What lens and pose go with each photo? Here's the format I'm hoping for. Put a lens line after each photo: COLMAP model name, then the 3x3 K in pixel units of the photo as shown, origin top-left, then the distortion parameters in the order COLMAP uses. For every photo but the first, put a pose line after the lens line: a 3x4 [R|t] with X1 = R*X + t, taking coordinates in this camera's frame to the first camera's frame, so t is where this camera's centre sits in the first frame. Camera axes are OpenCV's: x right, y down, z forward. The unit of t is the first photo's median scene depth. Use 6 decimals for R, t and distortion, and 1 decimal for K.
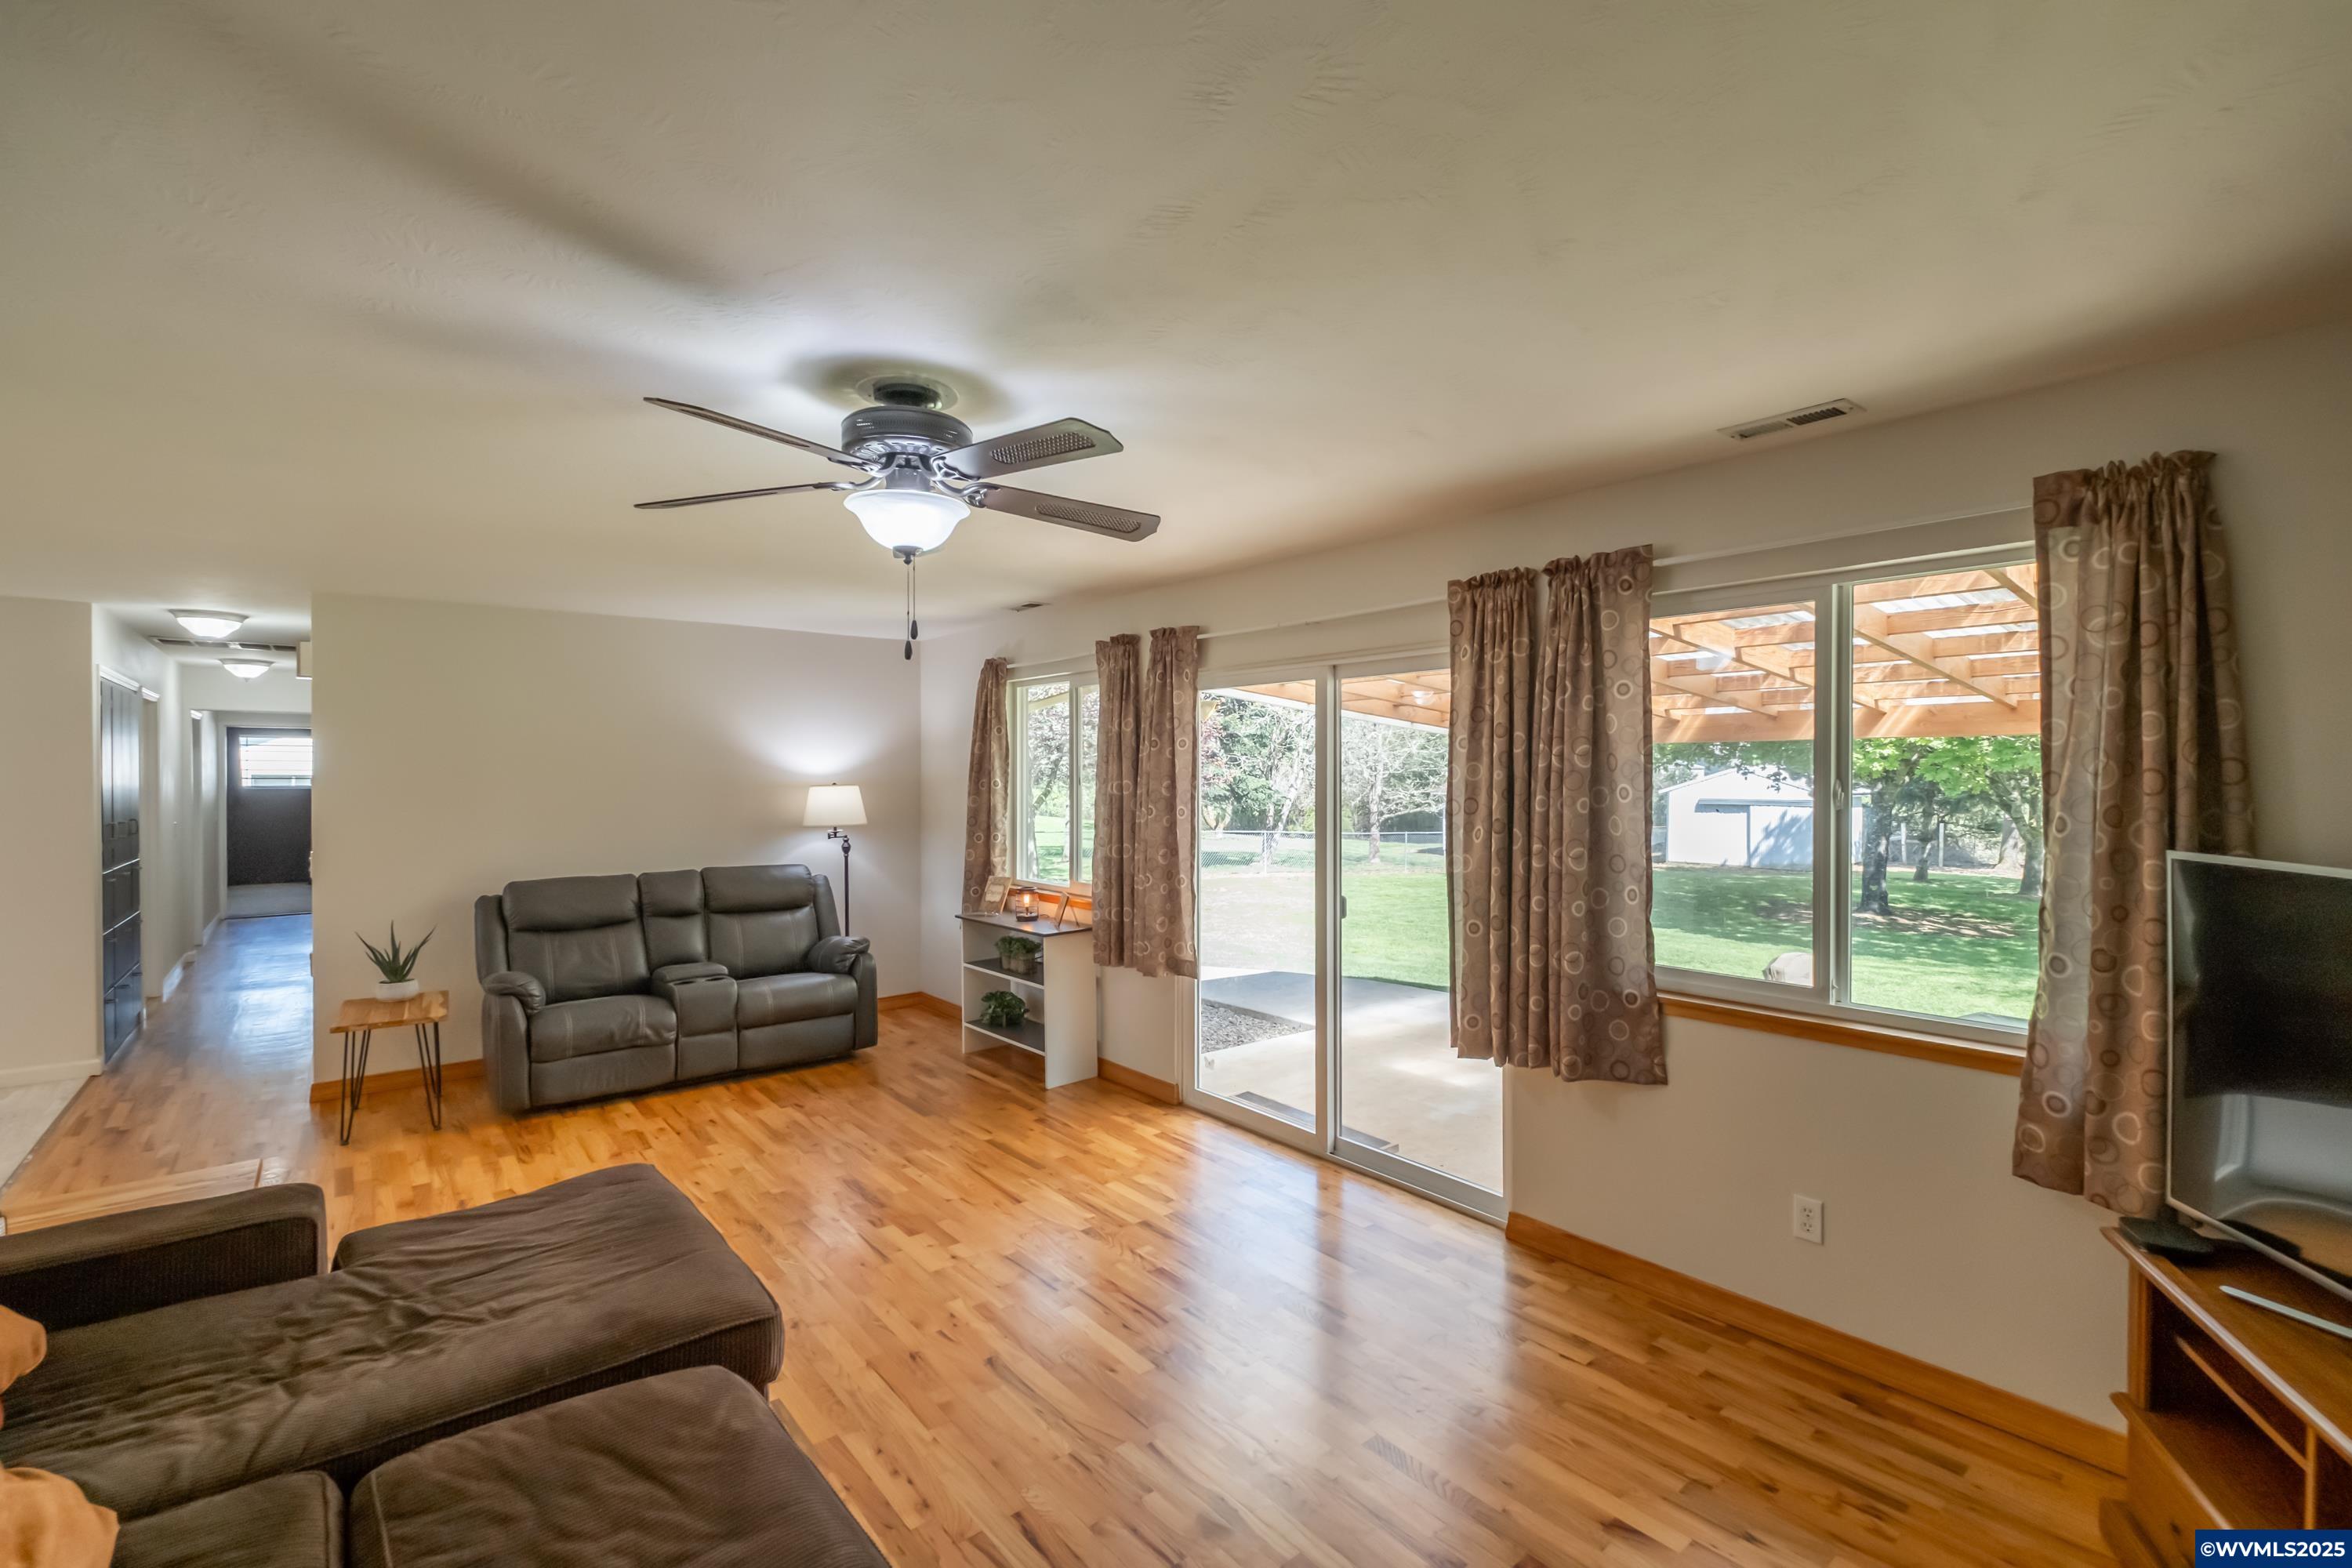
lens RADIAL K [[1036.1, 0, 1176.0], [0, 1036.1, 784.0], [0, 0, 1]] dist [-0.001641, -0.000052]
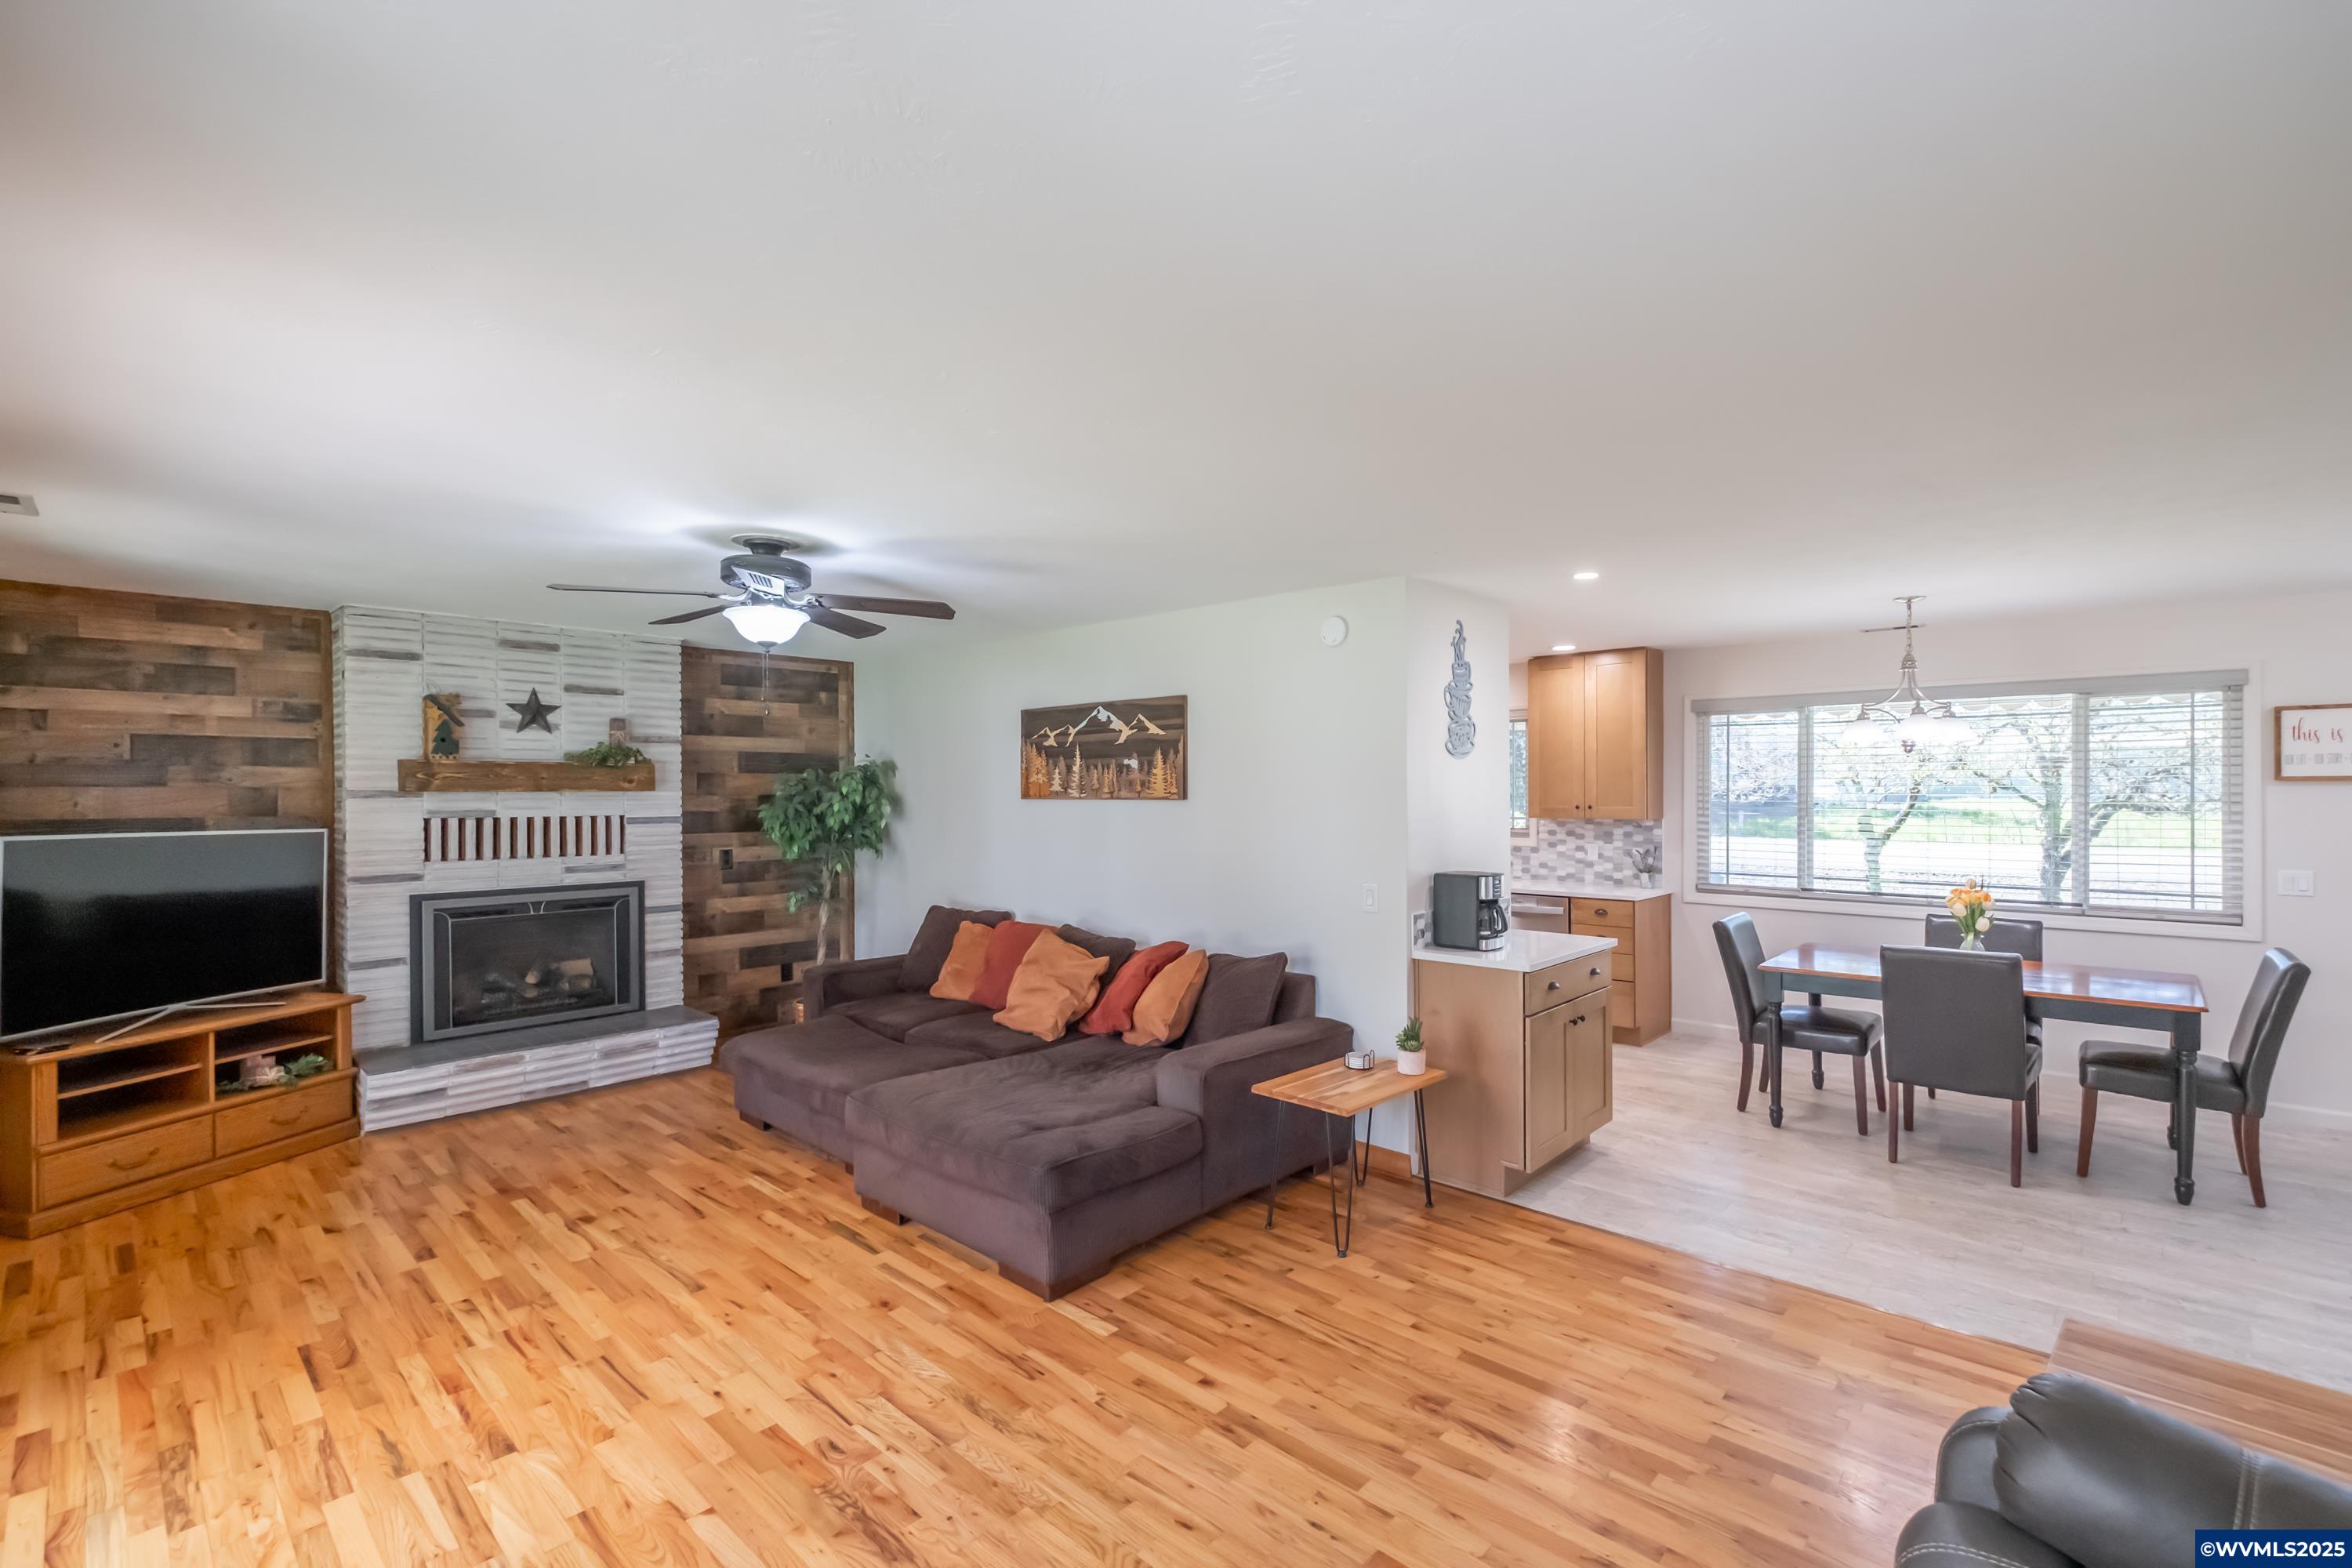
lens RADIAL K [[1036.1, 0, 1176.0], [0, 1036.1, 784.0], [0, 0, 1]] dist [-0.001641, -0.000052]
pose [[-0.990775, 0.005381, -0.135407, -0.530104], [0.005224, 0.999985, 0.001516, -0.009398], [0.135413, 0.000794, -0.990789, 2.122400]]
